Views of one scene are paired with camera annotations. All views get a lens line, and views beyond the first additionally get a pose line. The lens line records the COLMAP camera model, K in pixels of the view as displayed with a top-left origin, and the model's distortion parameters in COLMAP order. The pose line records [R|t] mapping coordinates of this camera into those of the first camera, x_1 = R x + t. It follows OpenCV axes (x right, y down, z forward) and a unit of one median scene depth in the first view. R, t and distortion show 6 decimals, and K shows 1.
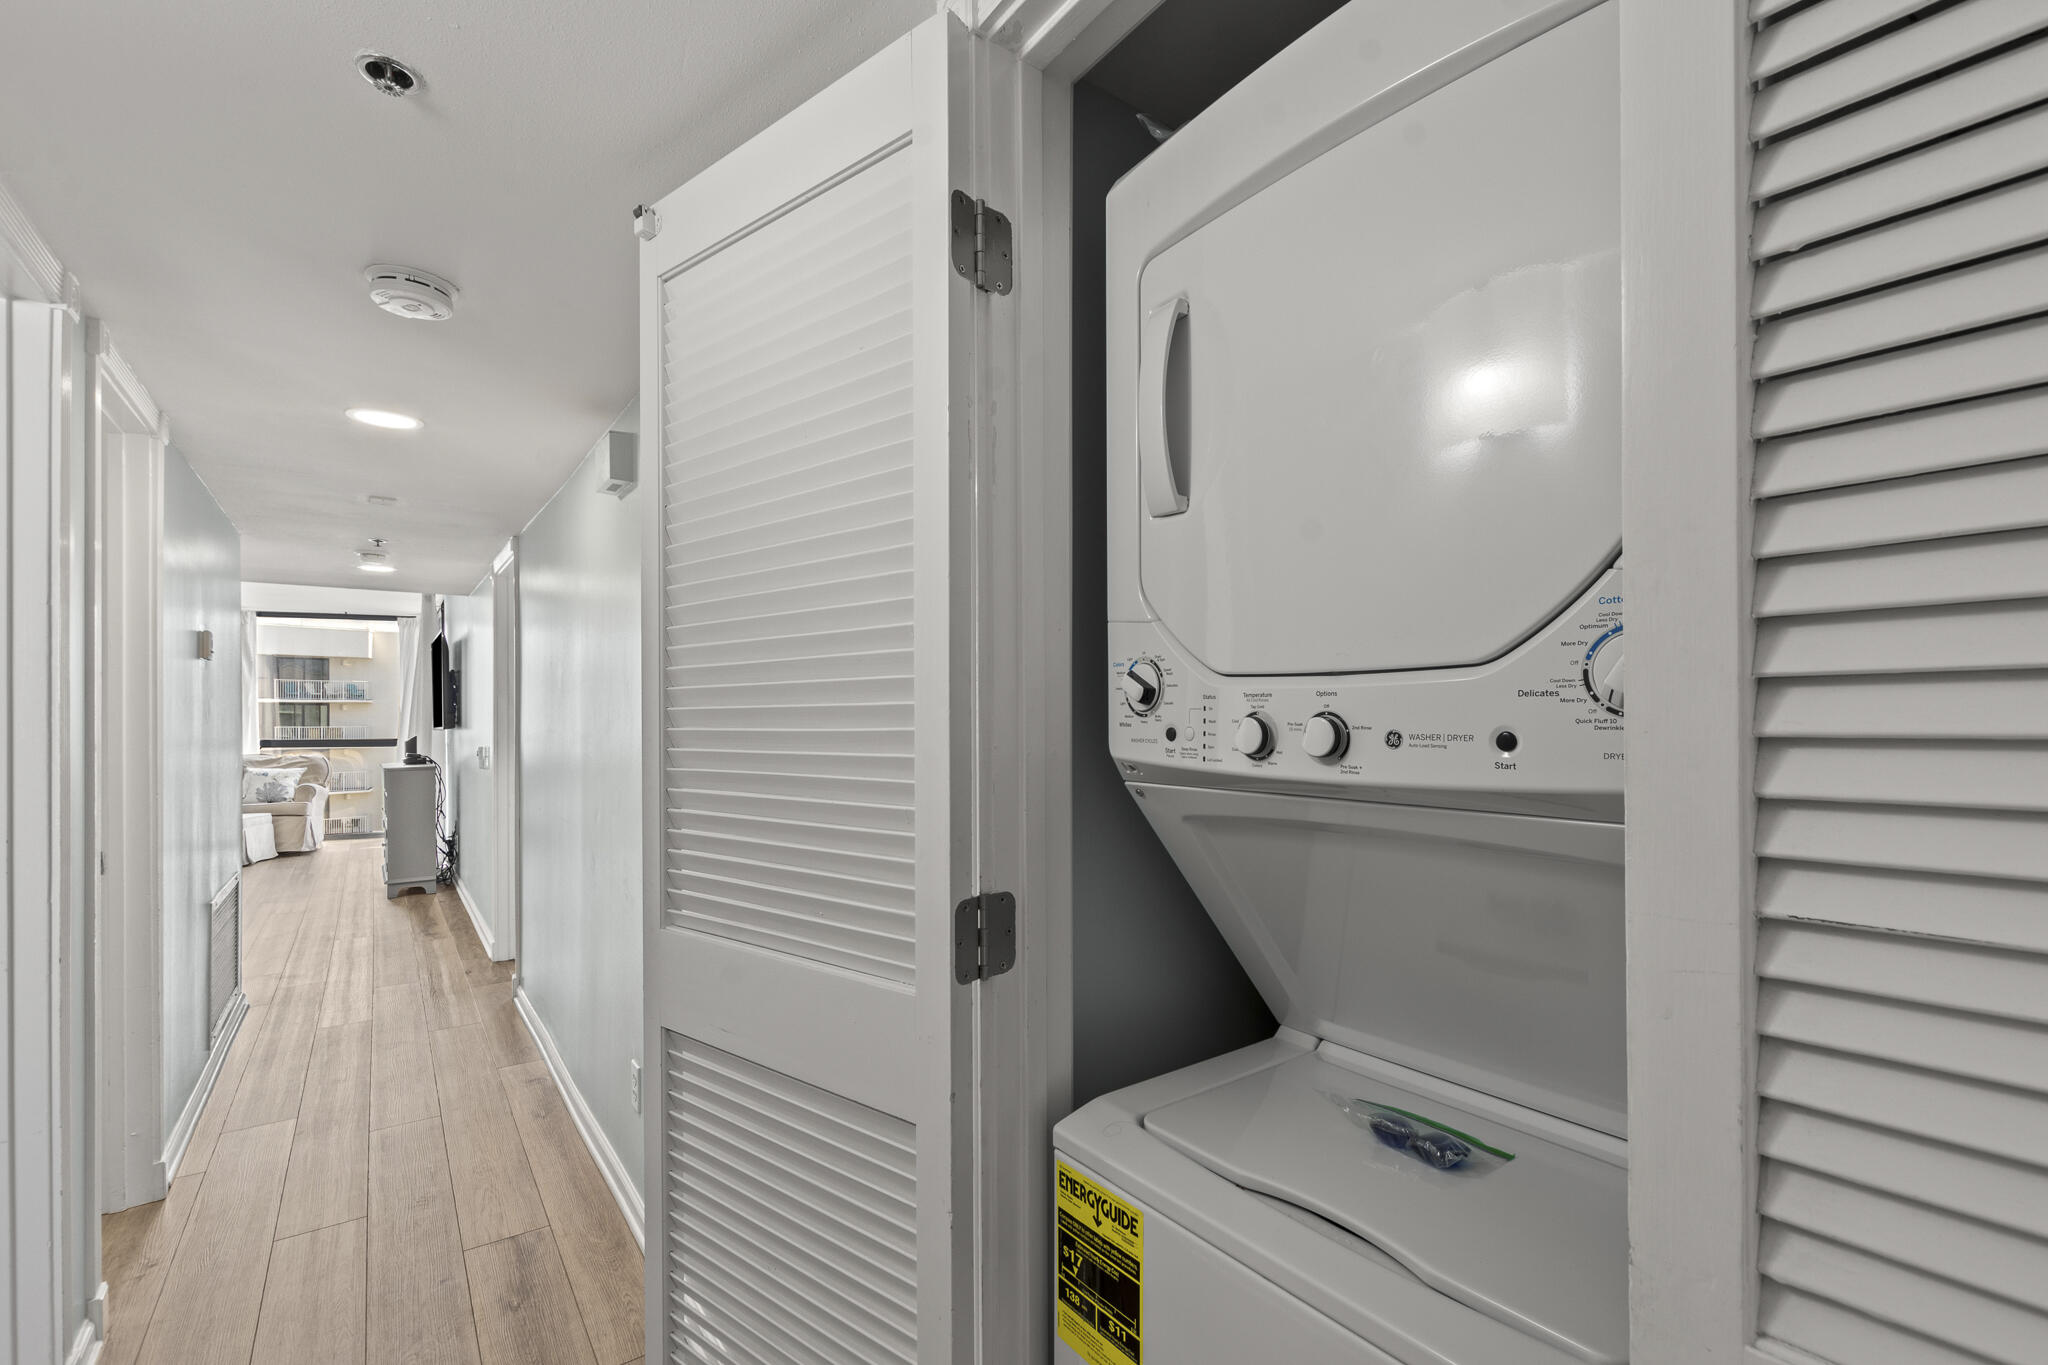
lens RADIAL K [[890.4, 0, 1033.7], [0, 890.4, 713.7], [0, 0, 1]] dist [0.003739, -0.001605]
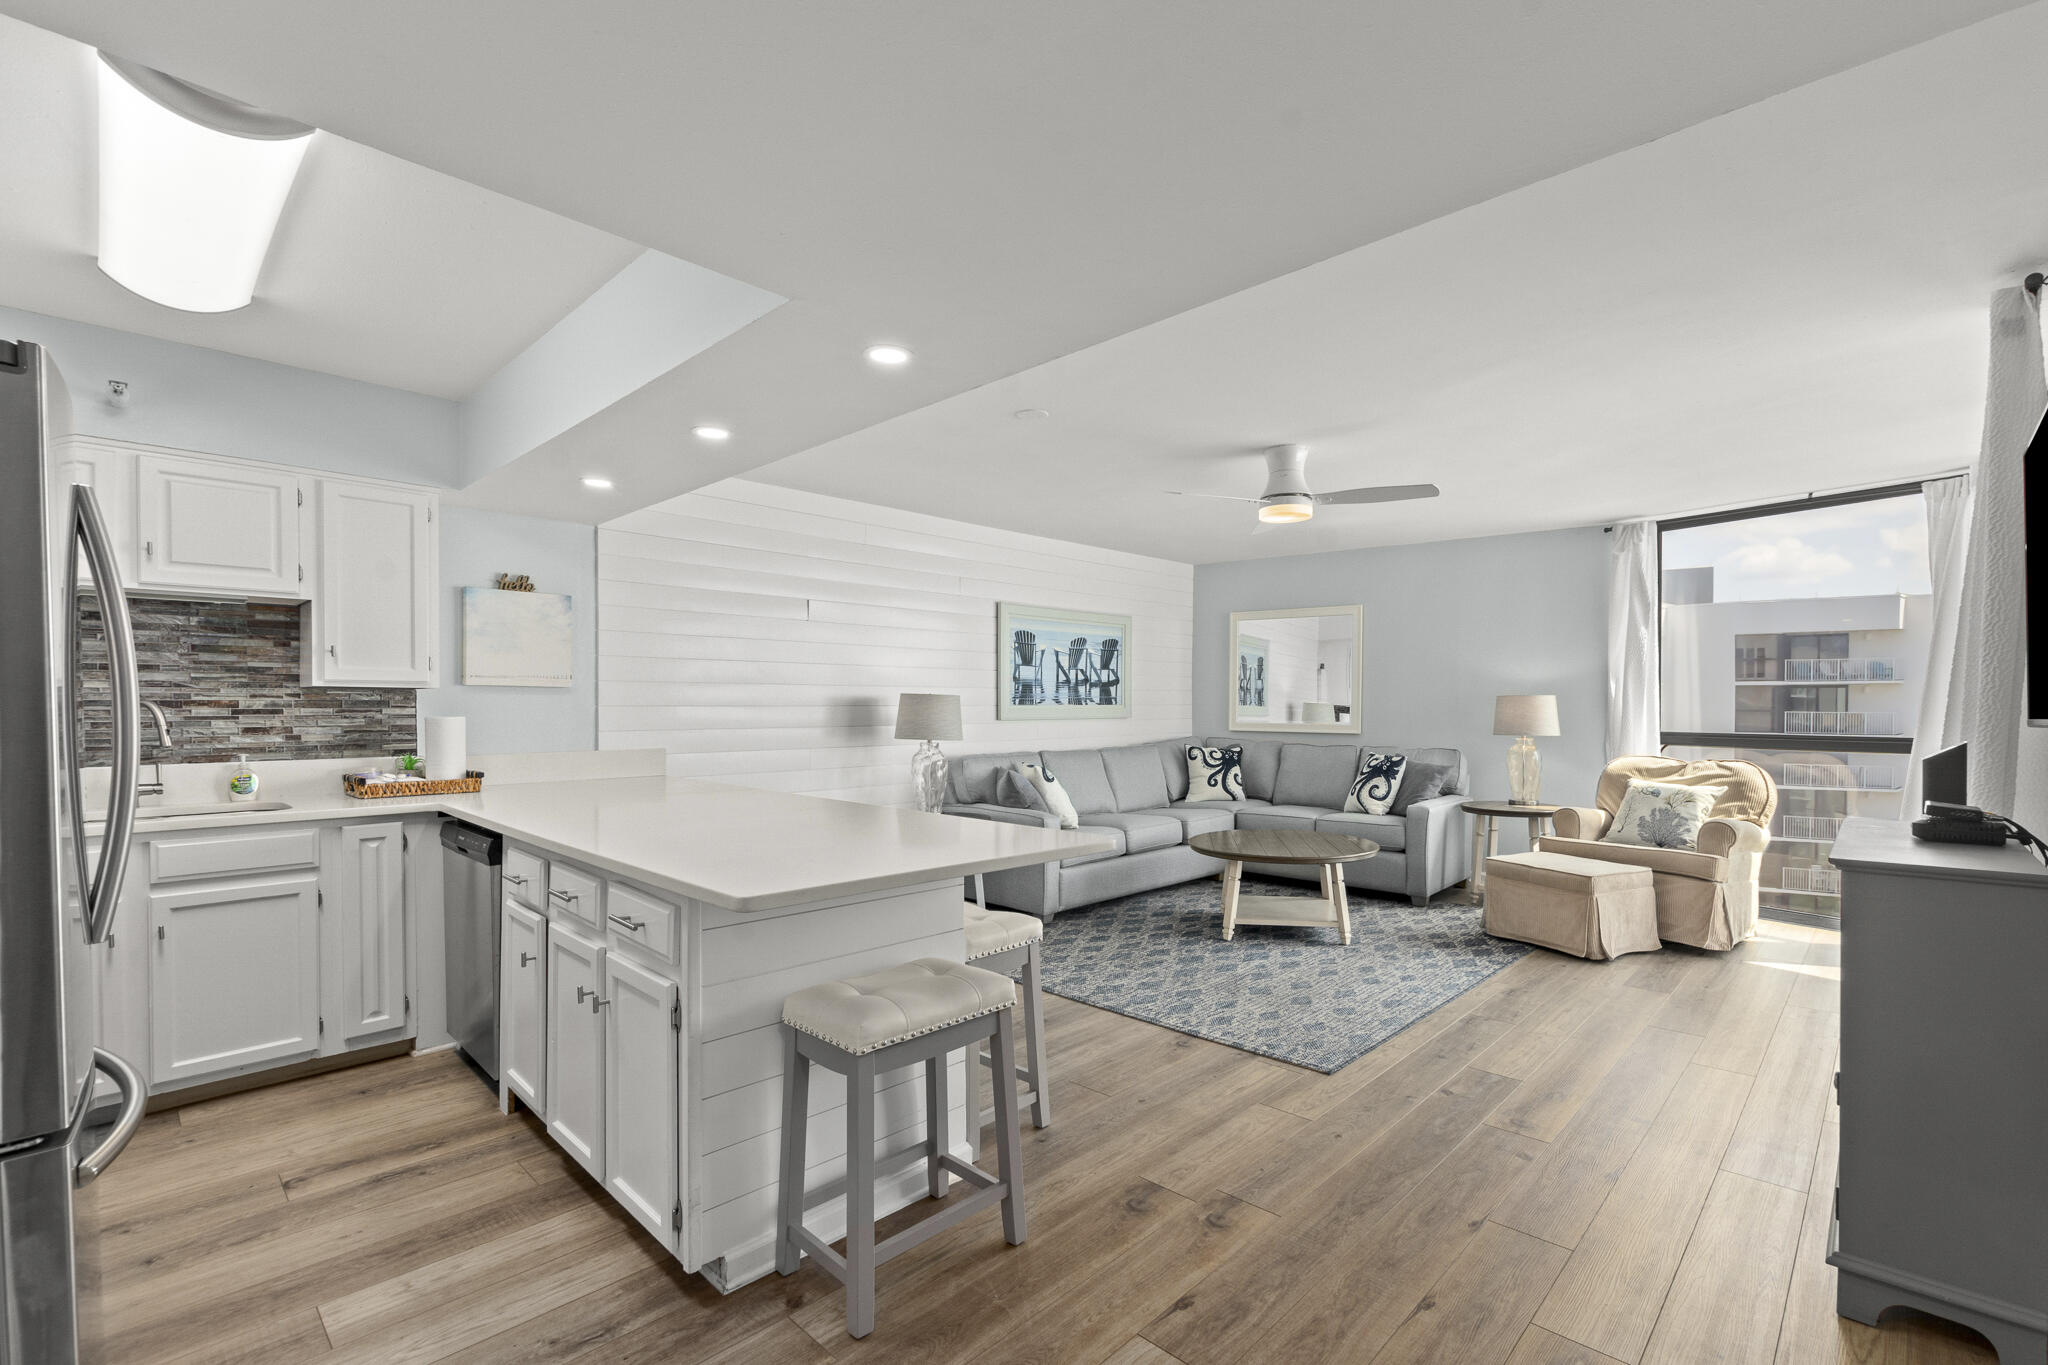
lens RADIAL K [[890.4, 0, 1047.1], [0, 890.4, 717.9], [0, 0, 1]] dist [0.003739, -0.001605]
pose [[0.164057, 0.019776, -0.986253, -0.491546], [0.001880, 0.999791, 0.020360, 0.008897], [0.986449, -0.005195, 0.163986, 0.710438]]
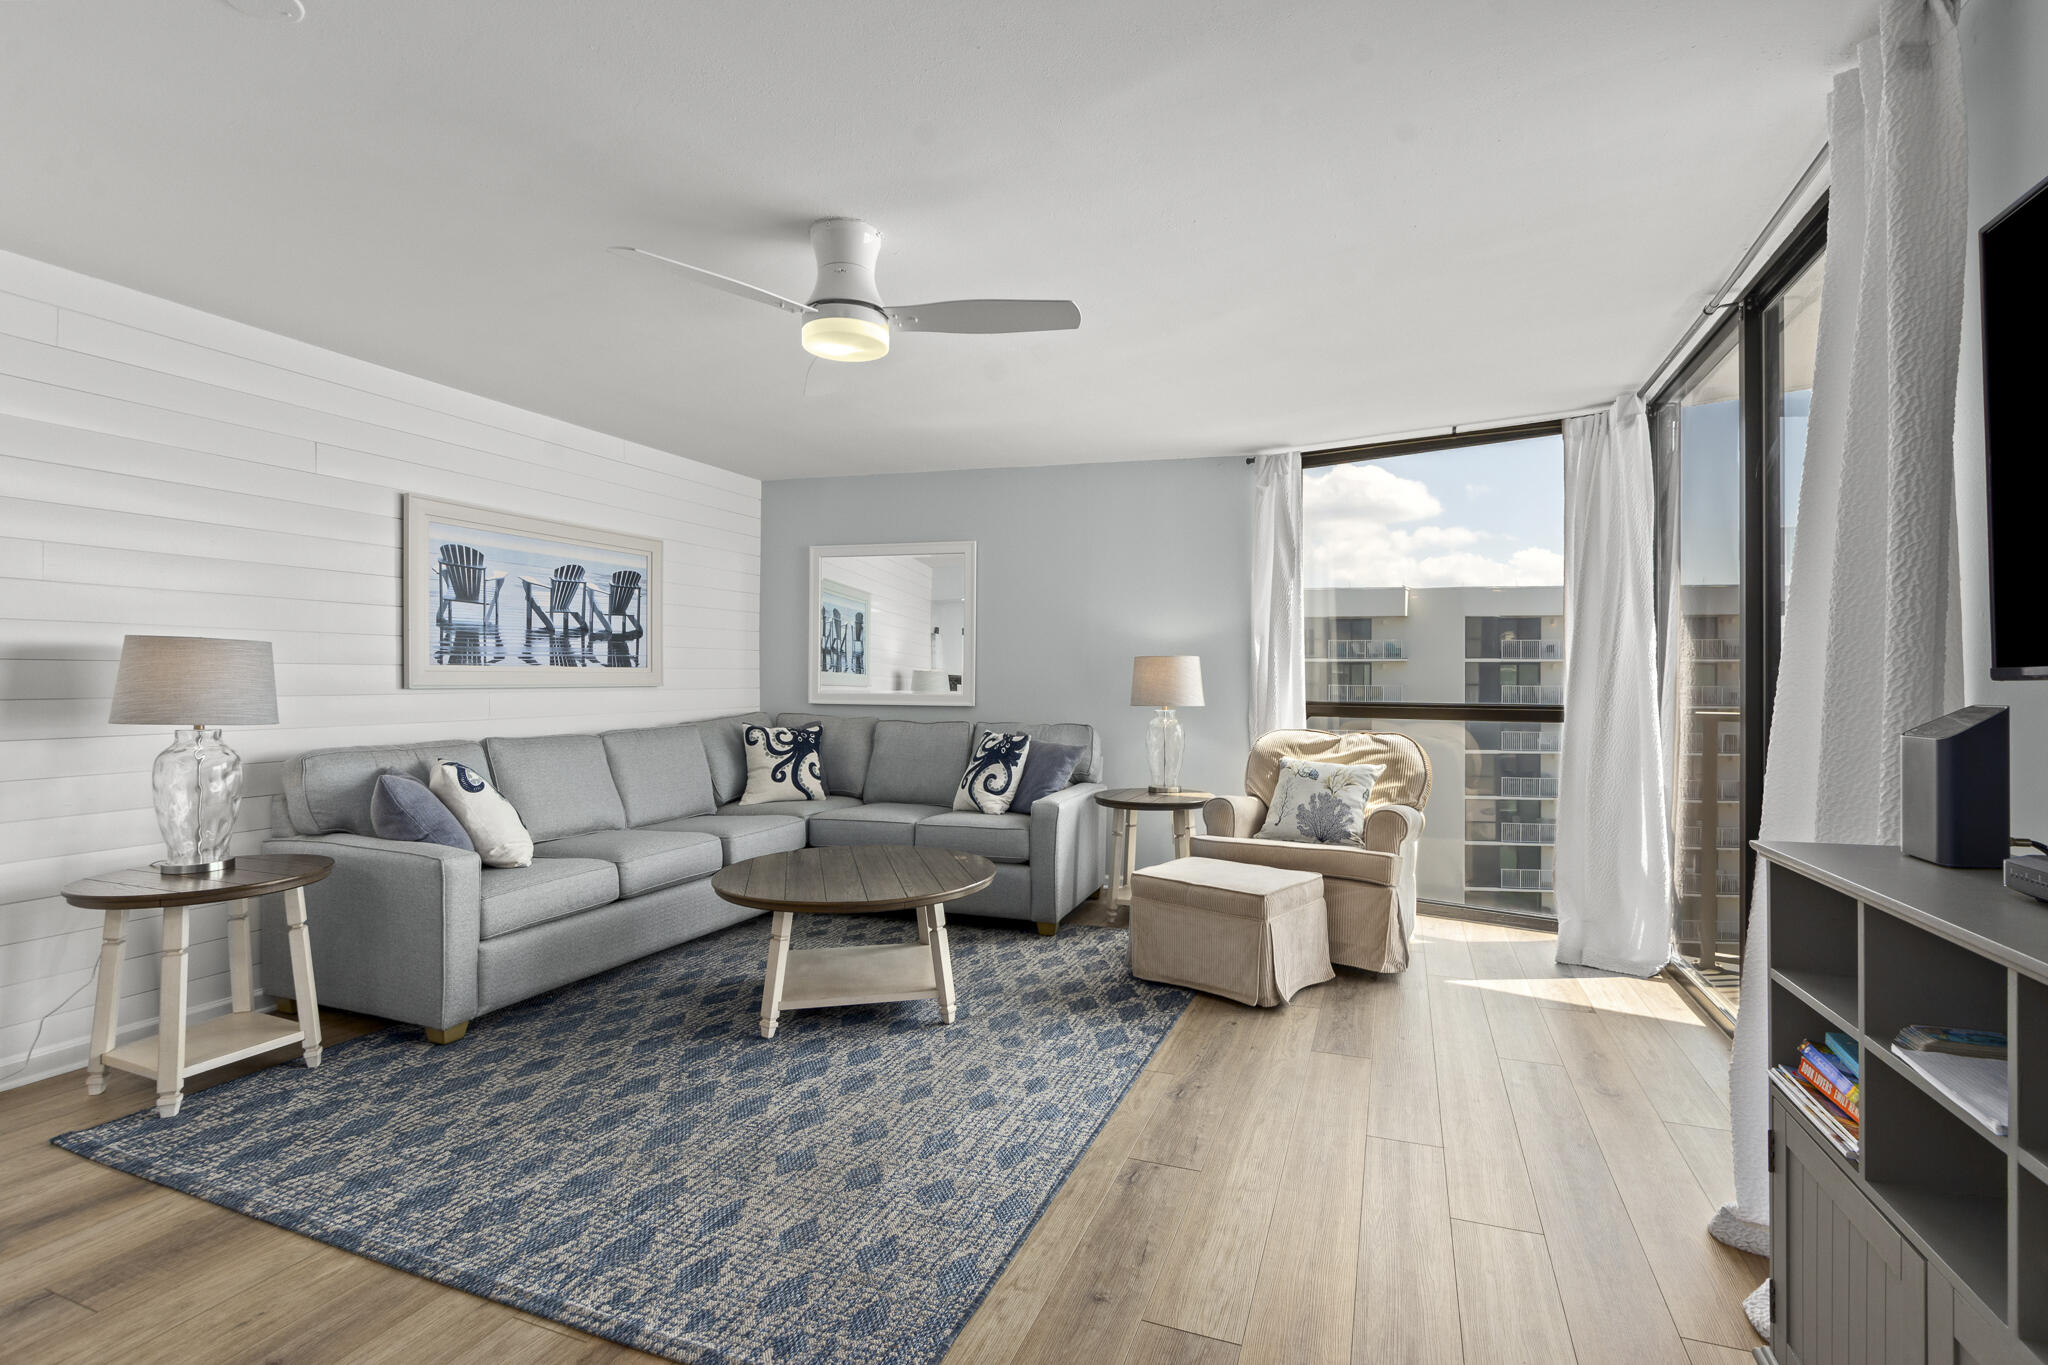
lens RADIAL K [[925.1, 0, 1030.8], [0, 925.1, 683.7], [0, 0, 1]] dist [-0.004754, 0.000150]
pose [[0.526470, 0.010267, -0.850132, -0.722428], [-0.002512, 0.999942, 0.010521, 0.020013], [0.850190, -0.003404, 0.526465, 0.847074]]
